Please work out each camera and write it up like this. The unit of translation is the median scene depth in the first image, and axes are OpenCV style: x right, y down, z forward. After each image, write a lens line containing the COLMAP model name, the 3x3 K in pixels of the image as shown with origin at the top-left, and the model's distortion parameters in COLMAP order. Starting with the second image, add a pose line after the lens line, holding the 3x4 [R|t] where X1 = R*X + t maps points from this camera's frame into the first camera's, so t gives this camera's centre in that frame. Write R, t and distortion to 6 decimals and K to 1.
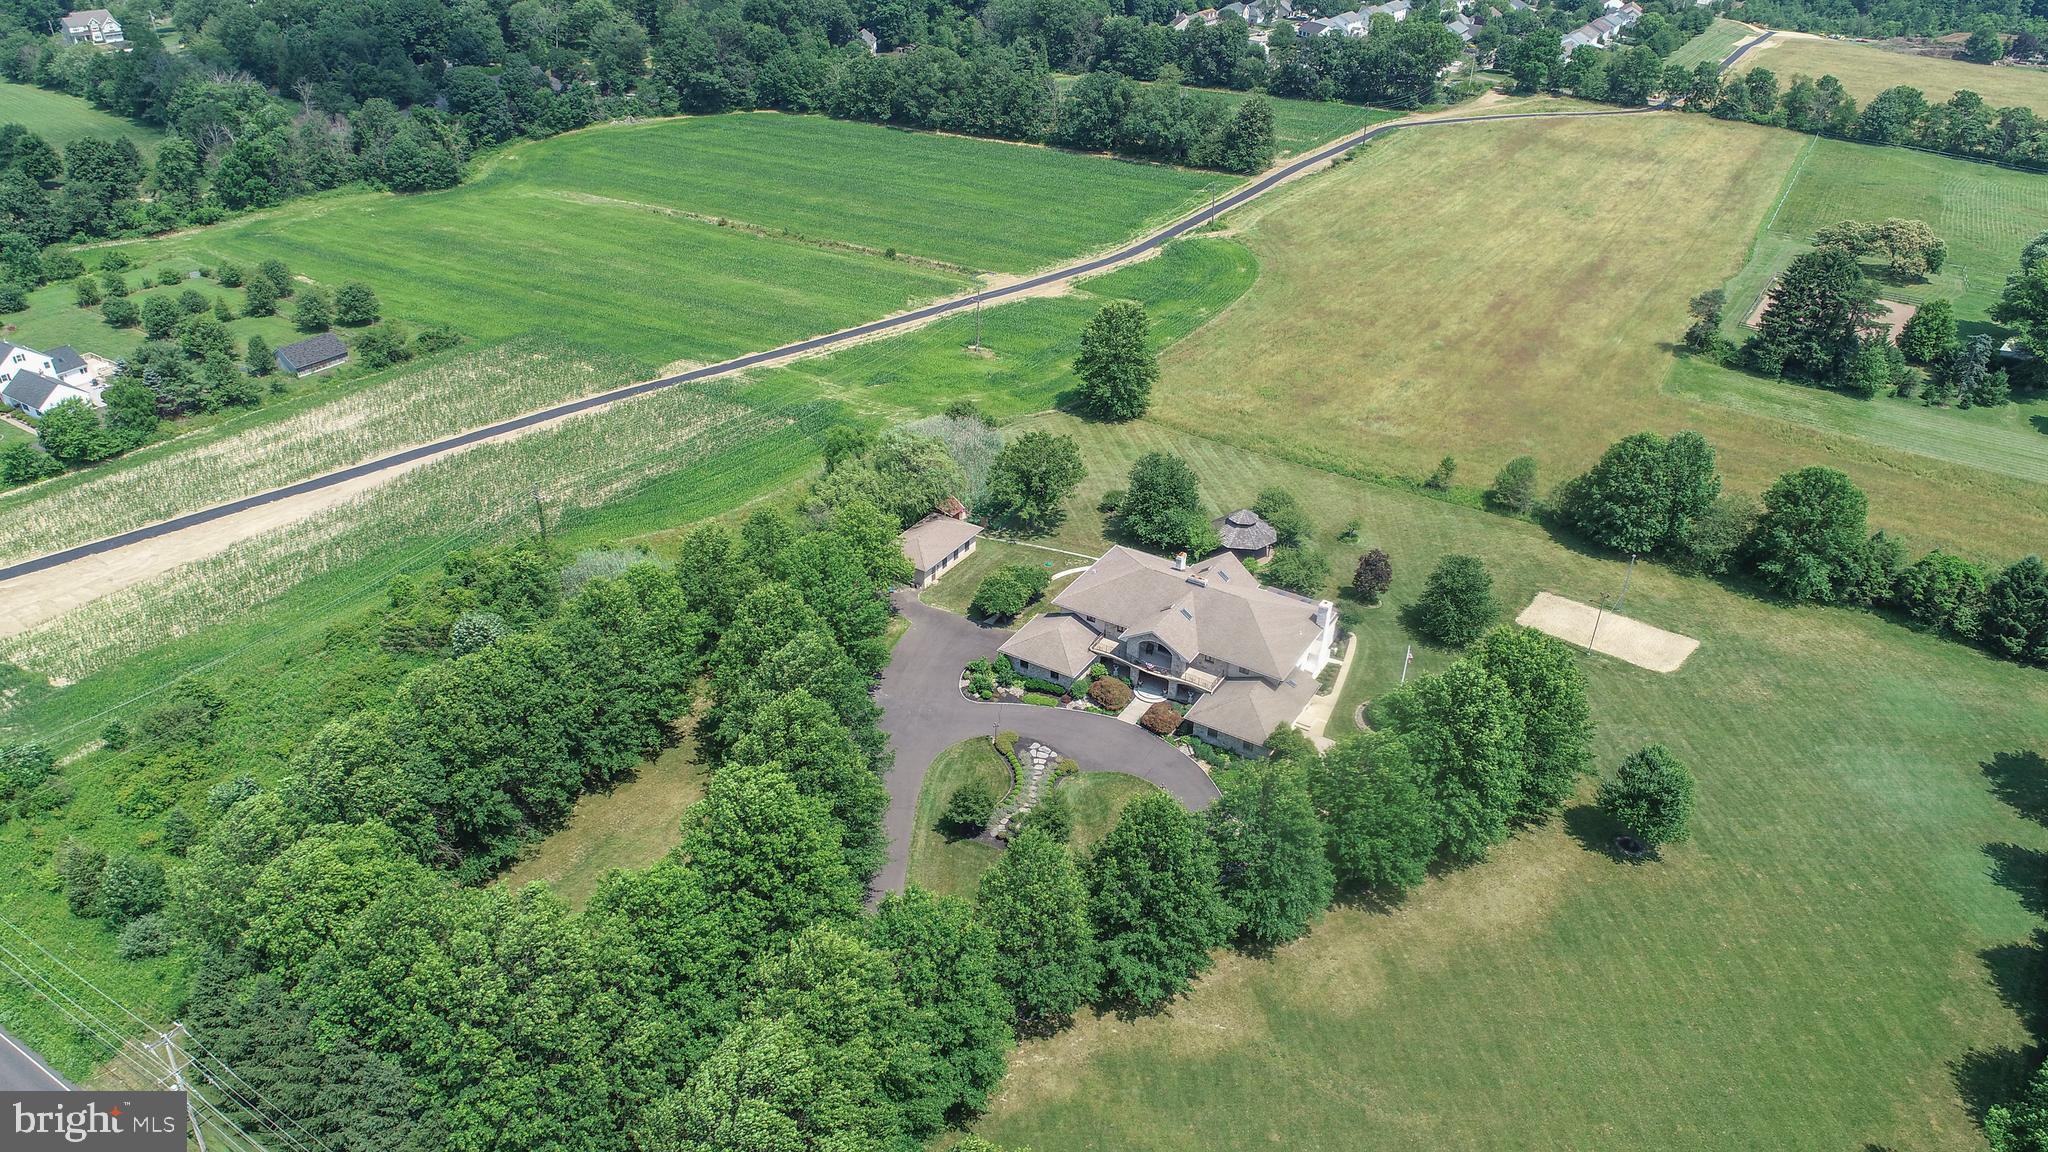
lens RADIAL K [[1372.8, 0, 1021.8], [0, 1372.8, 572.7], [0, 0, 1]] dist [-0.000255, -0.001119]
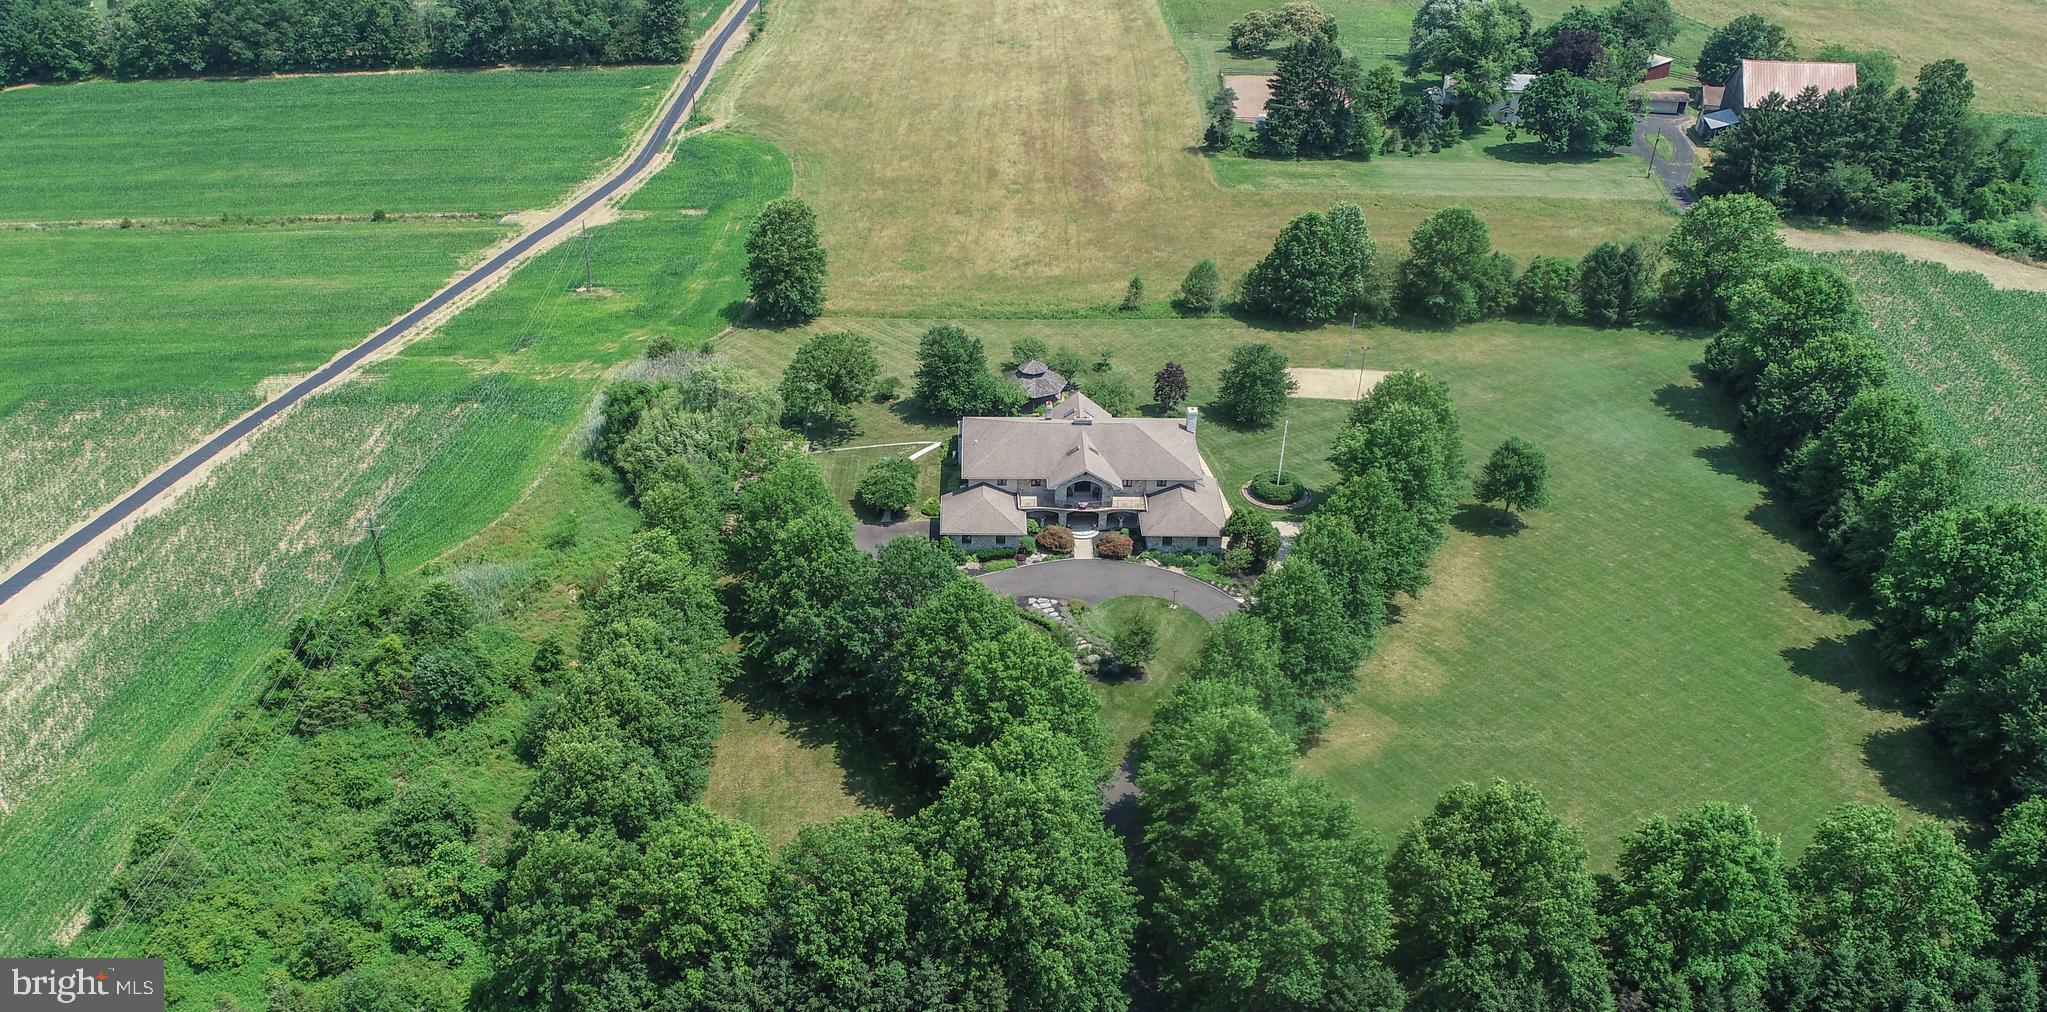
lens RADIAL K [[1581.4, 0, 895.5], [0, 1581.4, 635.8], [0, 0, 1]] dist [0.001236, -0.004672]
pose [[0.873687, -0.299831, 0.383109, -0.402842], [0.274905, 0.953992, 0.119694, -0.016644], [-0.401371, 0.000743, 0.915915, -0.055040]]
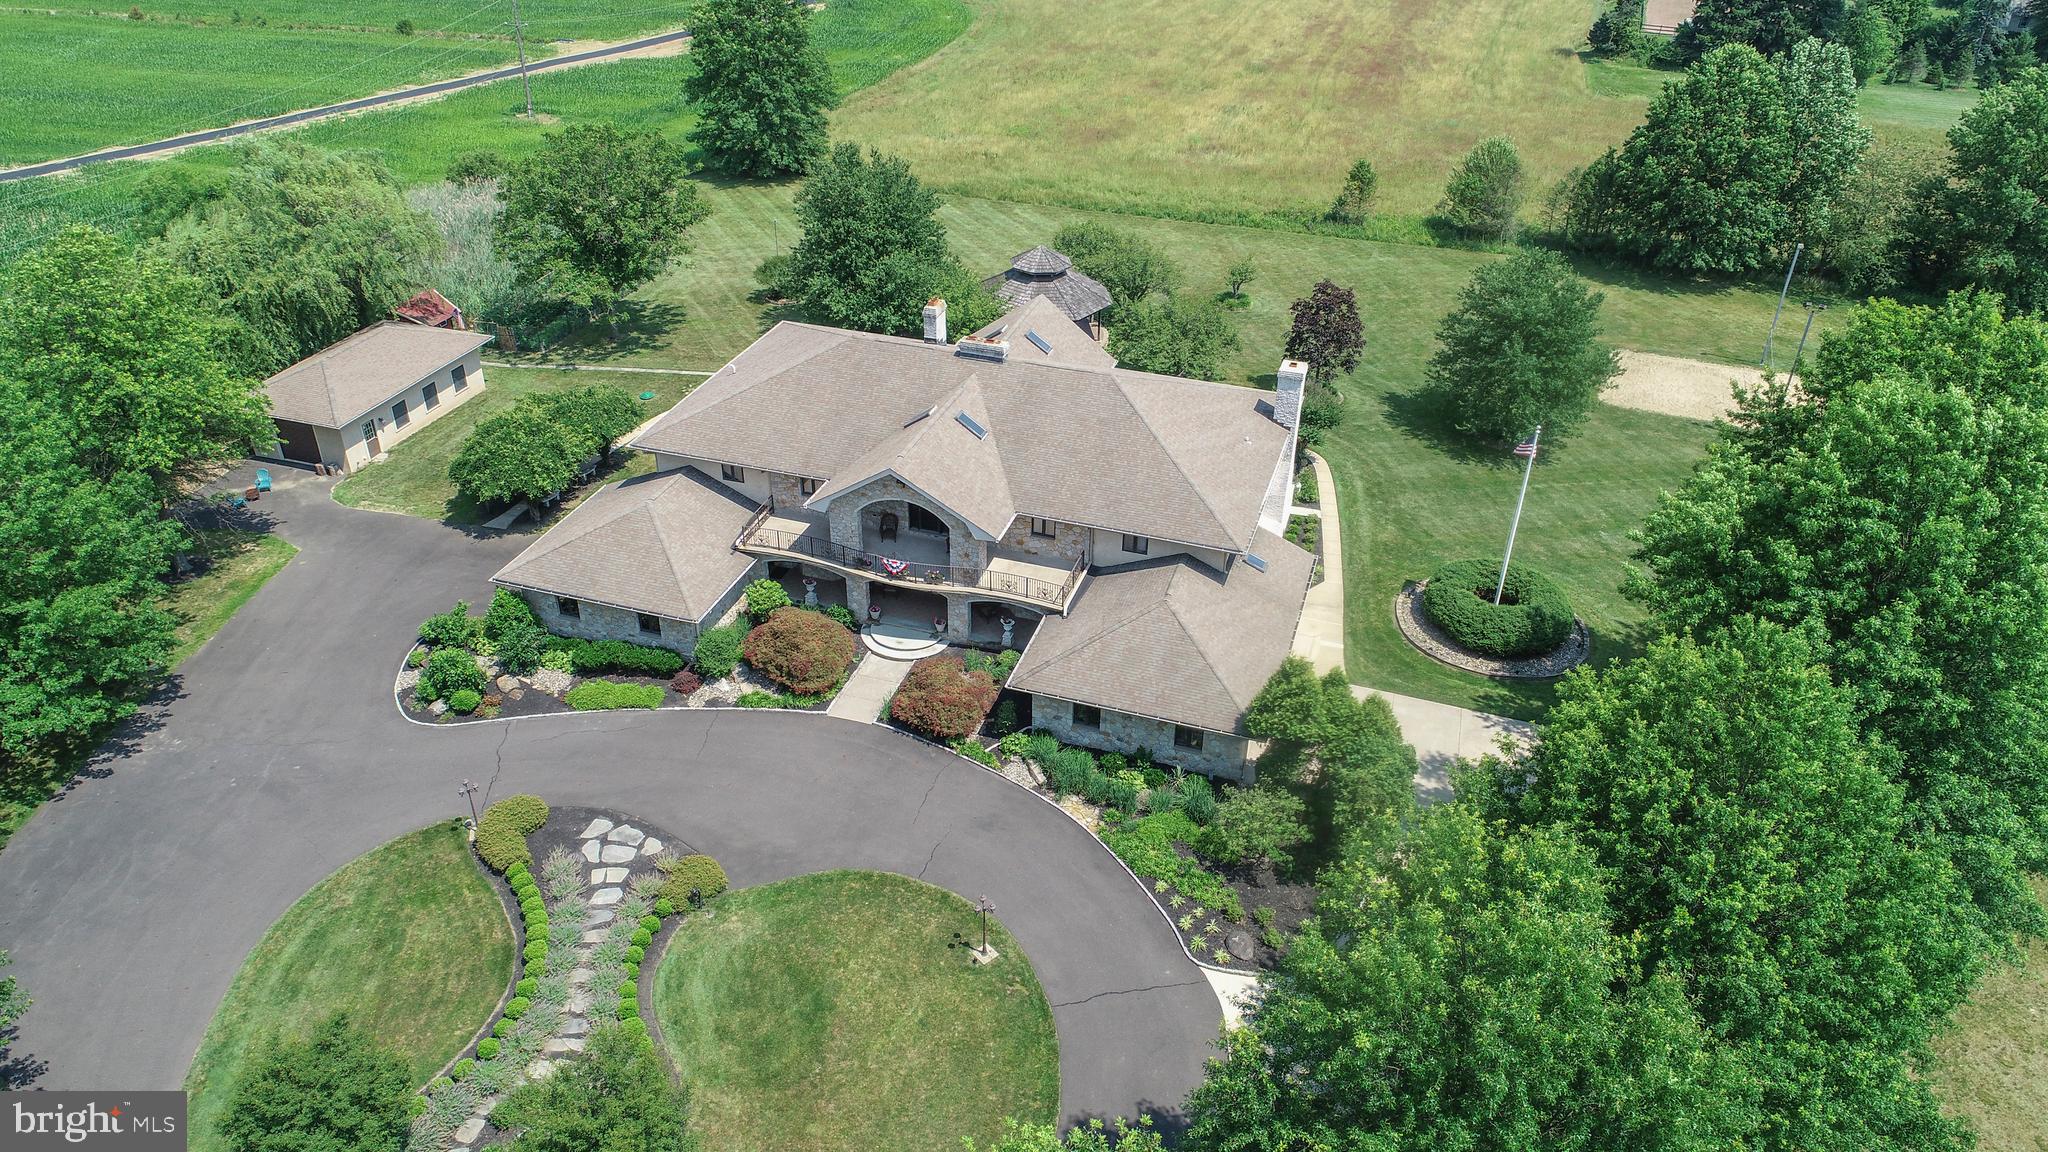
lens RADIAL K [[1372.8, 0, 1021.8], [0, 1372.8, 572.7], [0, 0, 1]] dist [-0.000255, -0.001119]
pose [[0.971955, -0.127137, 0.197839, 0.038591], [0.121738, 0.991785, 0.039268, 0.044169], [-0.201206, -0.014082, 0.979448, 0.460195]]
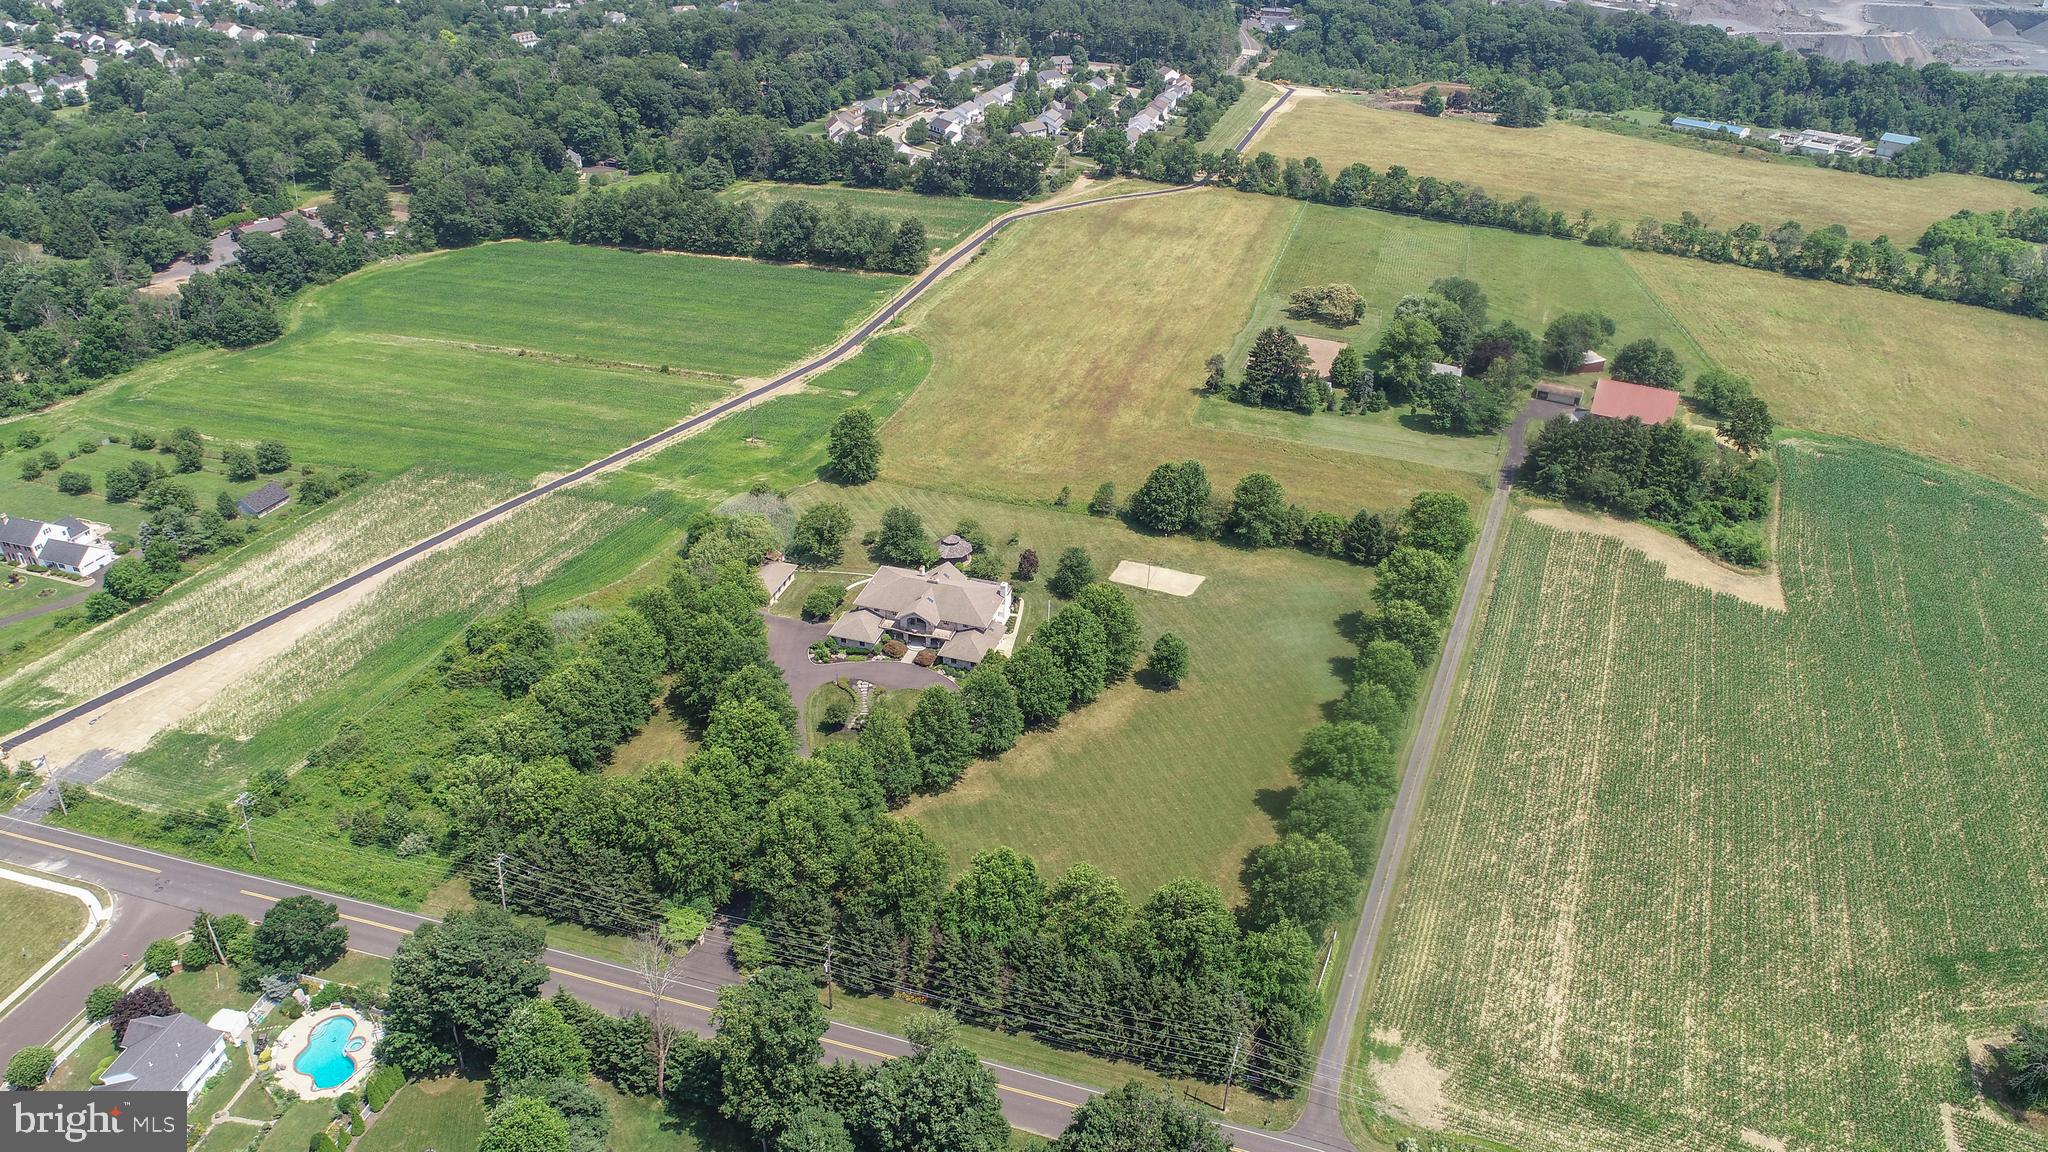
lens RADIAL K [[1372.8, 0, 1021.8], [0, 1372.8, 572.7], [0, 0, 1]] dist [-0.000255, -0.001119]
pose [[0.966562, -0.131446, 0.220180, -0.118631], [0.130355, 0.991275, 0.019540, -0.018780], [-0.220827, 0.009815, 0.975264, -0.599741]]
